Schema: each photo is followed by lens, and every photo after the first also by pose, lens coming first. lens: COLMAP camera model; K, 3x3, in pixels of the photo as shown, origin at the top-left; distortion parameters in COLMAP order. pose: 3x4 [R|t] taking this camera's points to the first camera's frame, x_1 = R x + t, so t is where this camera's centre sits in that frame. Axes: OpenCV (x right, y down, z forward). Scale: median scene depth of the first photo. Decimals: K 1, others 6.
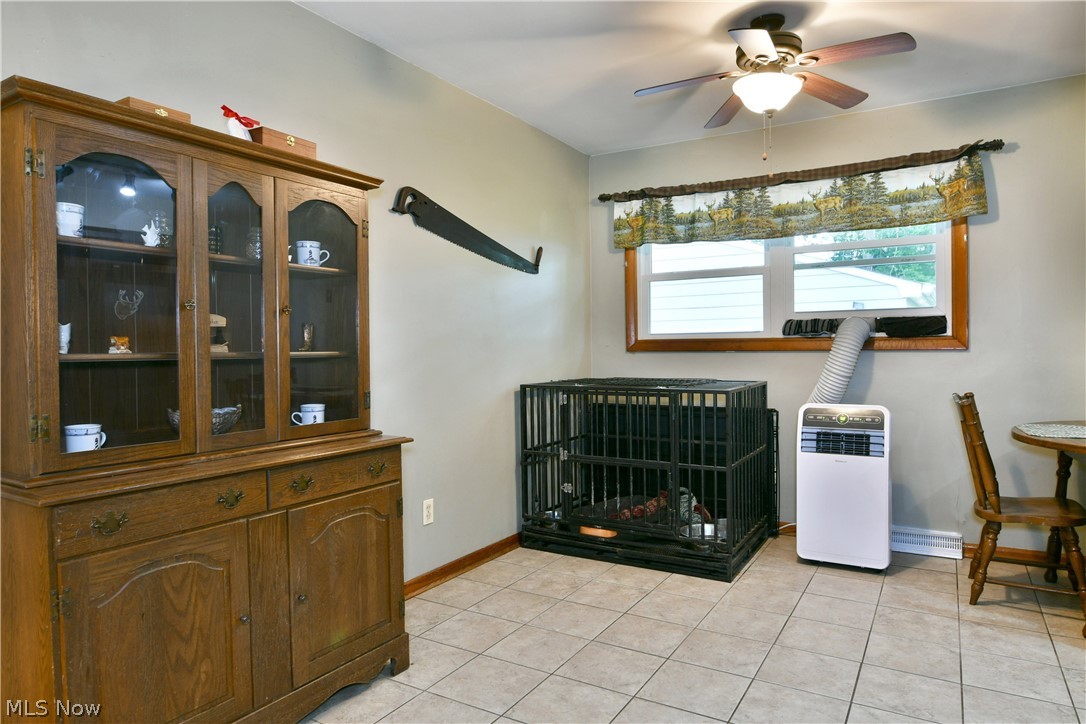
lens RADIAL K [[672.8, 0, 537.3], [0, 672.8, 364.4], [0, 0, 1]] dist [0.004825, -0.000091]
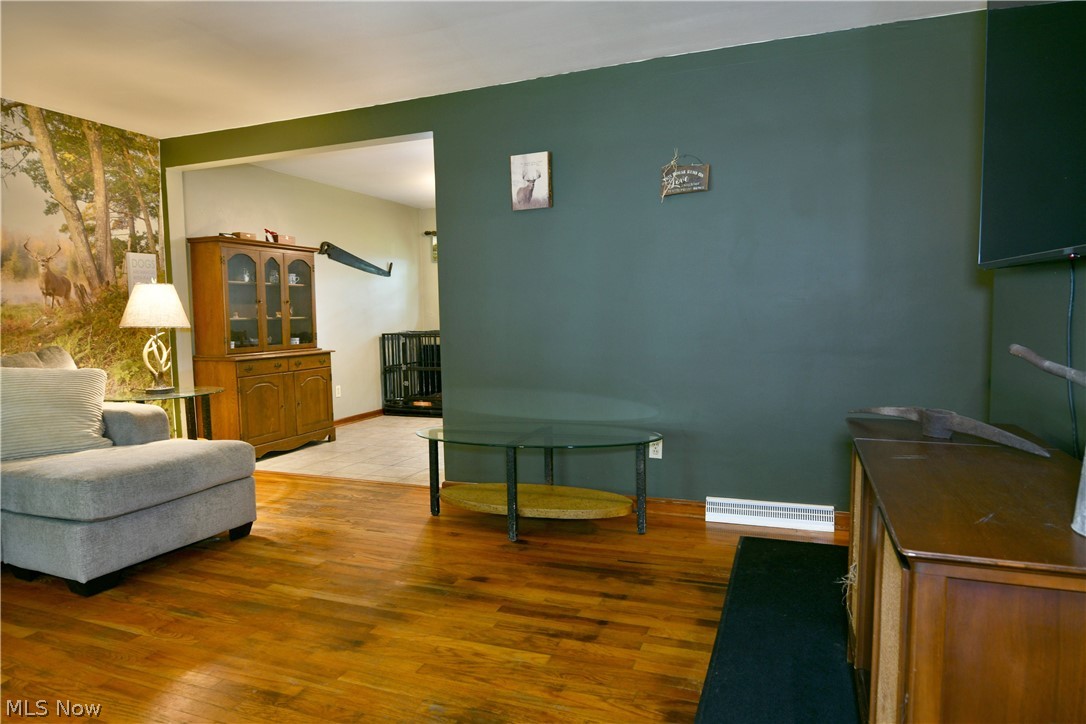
lens RADIAL K [[672.8, 0, 537.3], [0, 672.8, 364.4], [0, 0, 1]] dist [0.004825, -0.000091]
pose [[0.984446, -0.019561, 0.174593, 0.093973], [0.010761, 0.998630, 0.051205, 0.029447], [-0.175356, -0.048529, 0.983308, -1.254592]]
